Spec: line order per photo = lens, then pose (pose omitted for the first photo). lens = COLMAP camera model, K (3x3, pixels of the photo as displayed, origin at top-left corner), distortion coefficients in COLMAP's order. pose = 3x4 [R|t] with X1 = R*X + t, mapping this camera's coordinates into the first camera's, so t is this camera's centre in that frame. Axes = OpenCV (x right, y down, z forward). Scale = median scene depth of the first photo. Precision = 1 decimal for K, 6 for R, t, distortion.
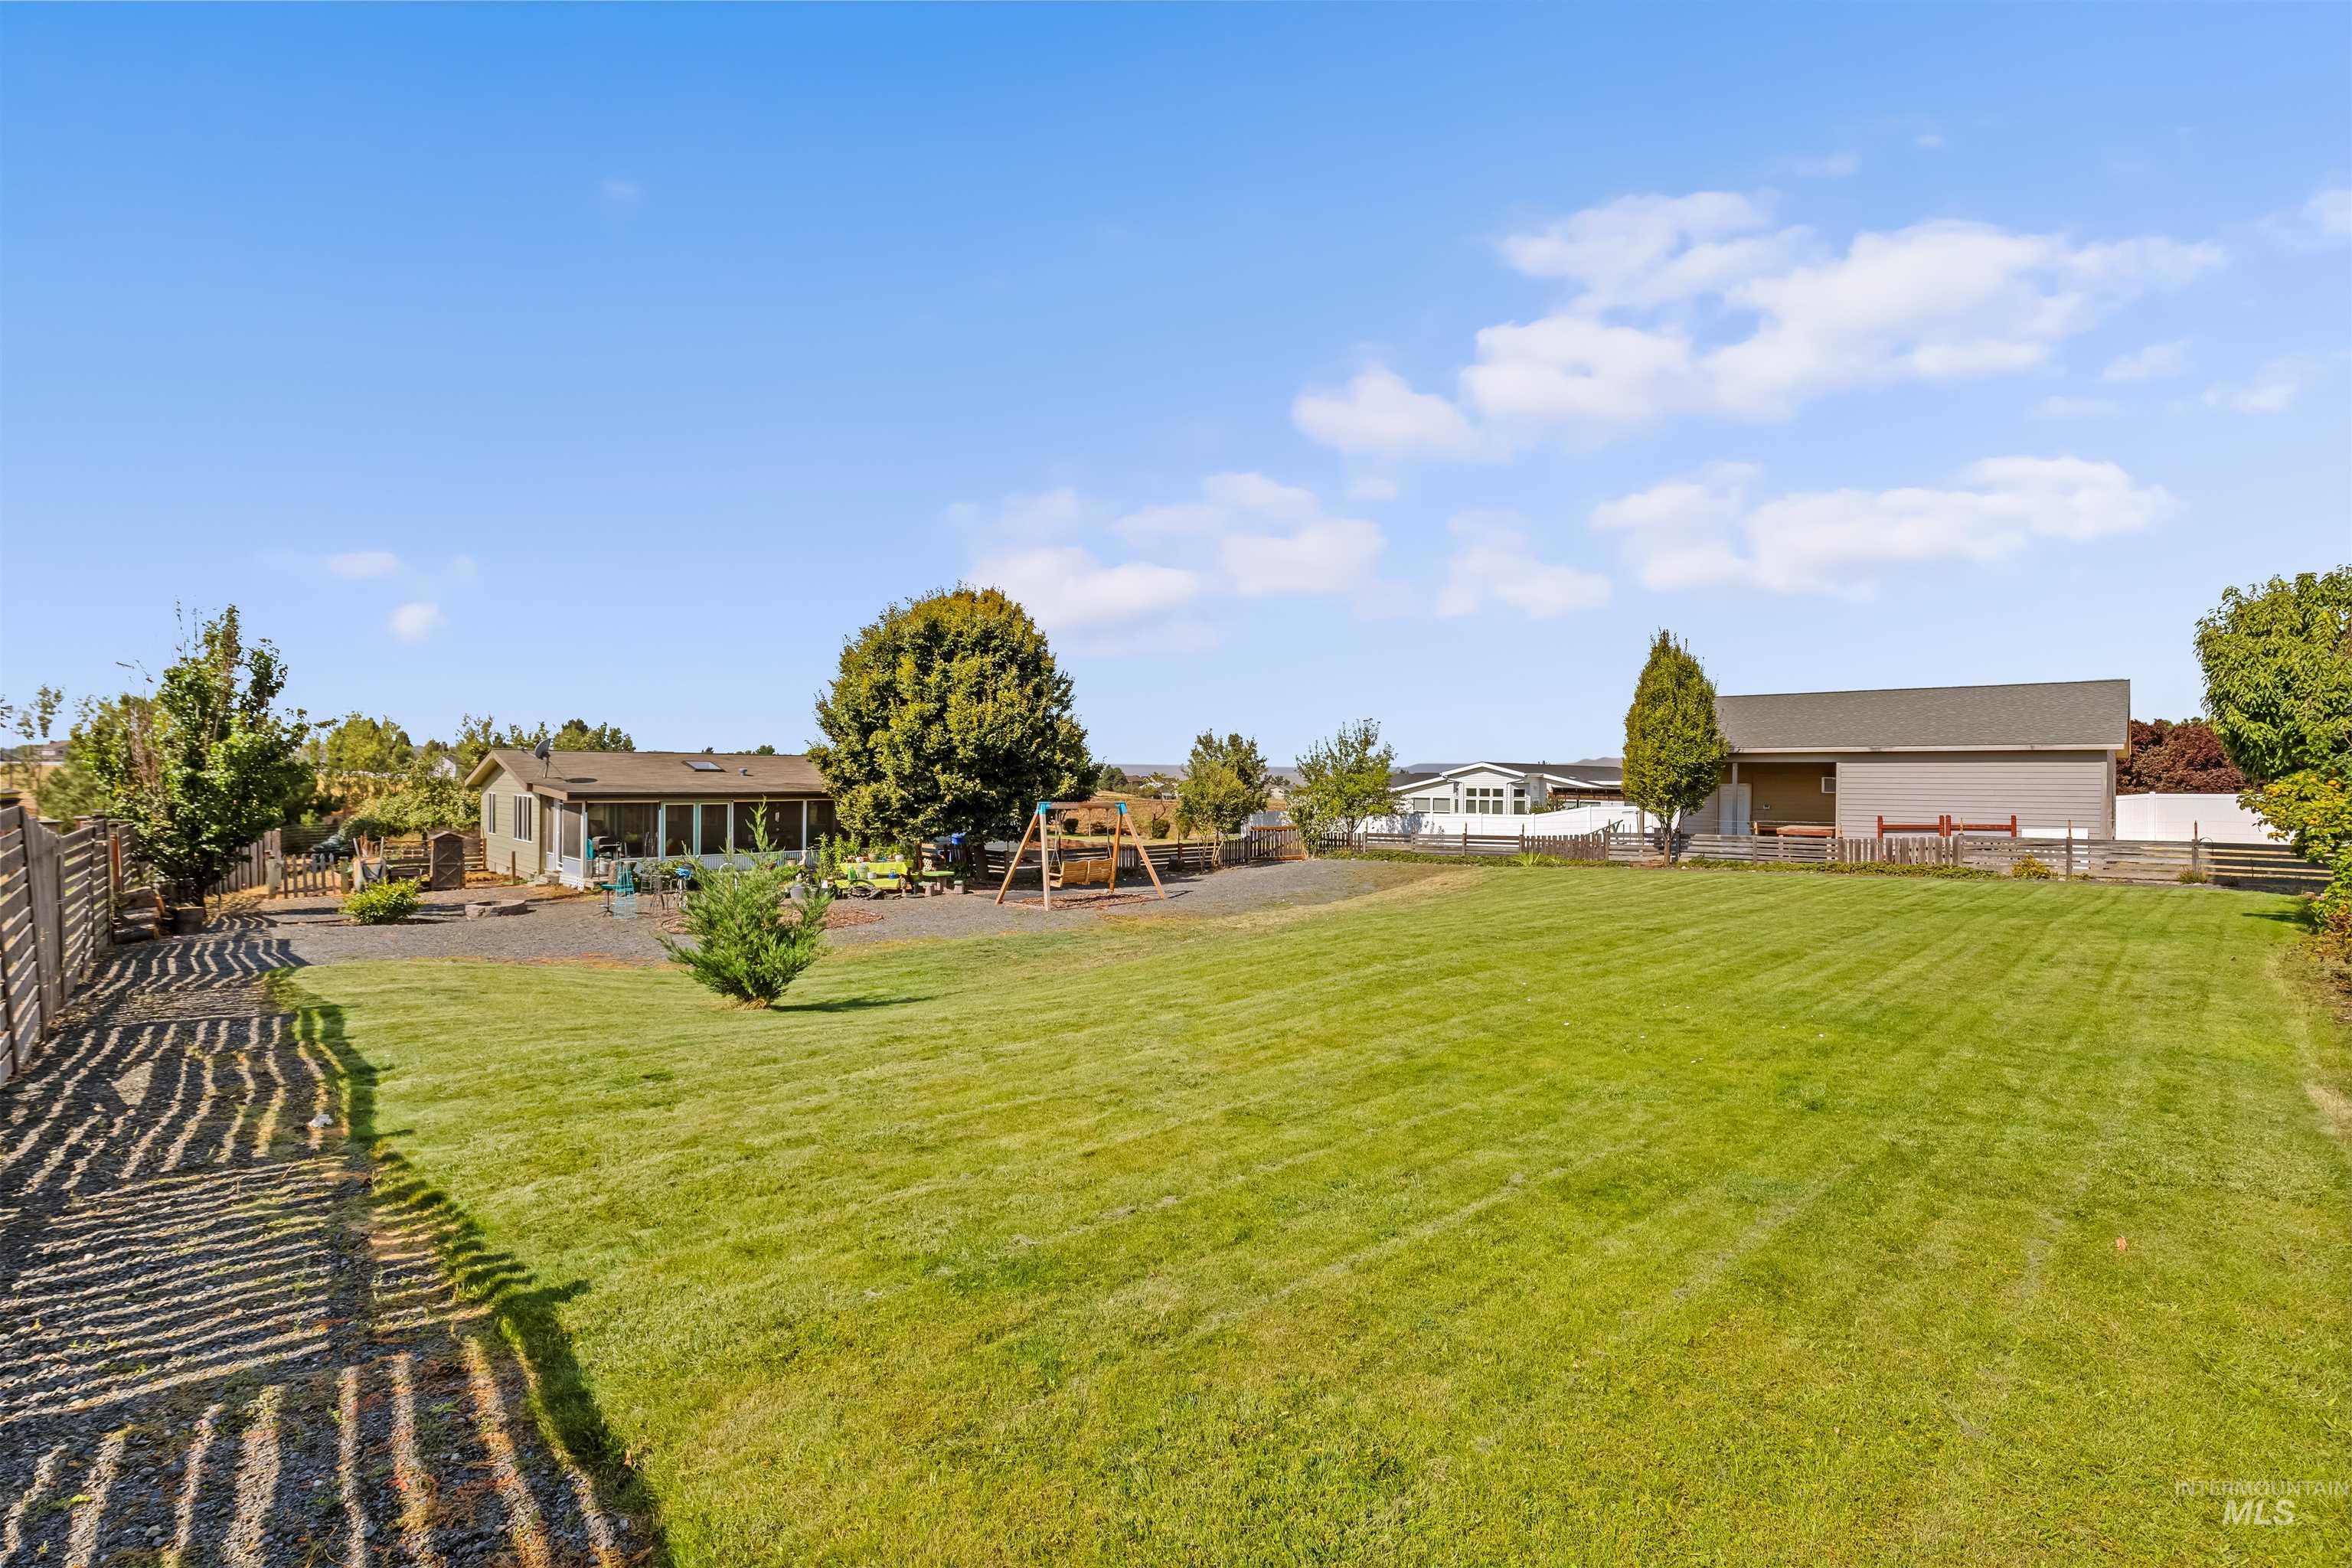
lens RADIAL K [[1048.3, 0, 1175.9], [0, 1048.3, 782.7], [0, 0, 1]] dist [0.001646, 0.000419]
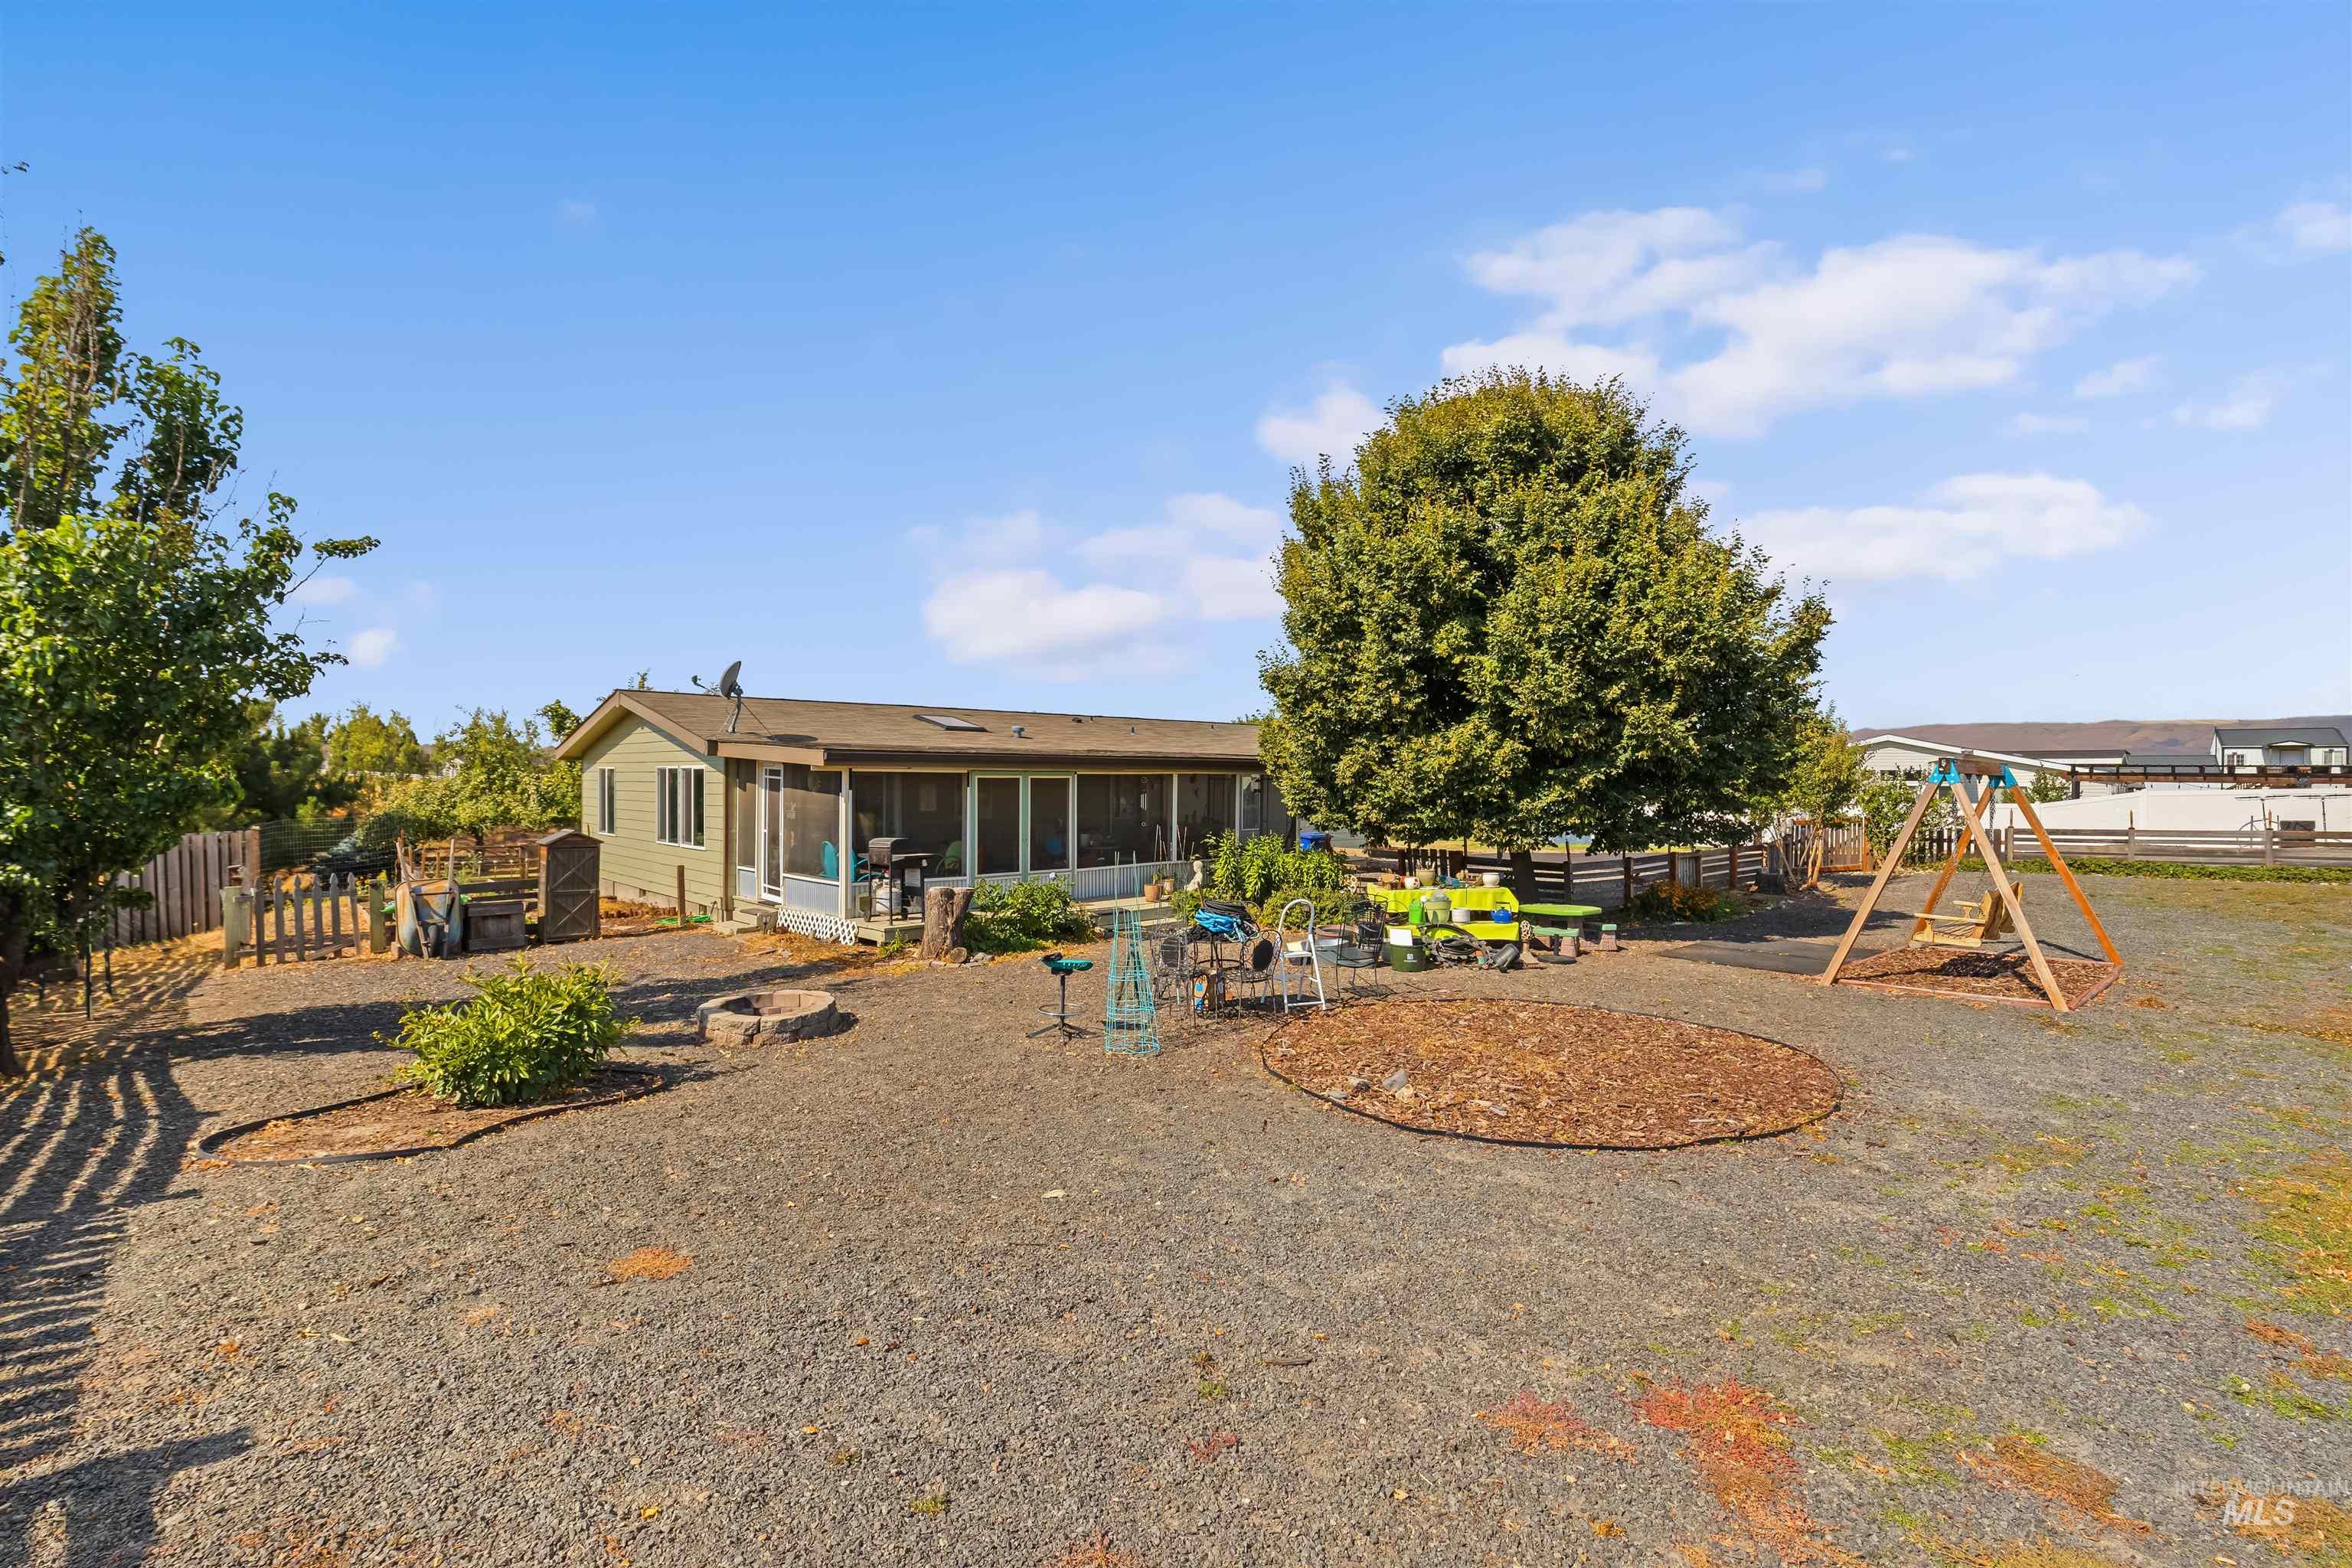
lens RADIAL K [[1048.3, 0, 1177.3], [0, 1048.3, 791.5], [0, 0, 1]] dist [0.001646, 0.000419]
pose [[0.999997, -0.002385, -0.001080, -0.389910], [0.002392, 0.999975, 0.006706, 0.025097], [0.001064, -0.006708, 0.999977, 0.475689]]
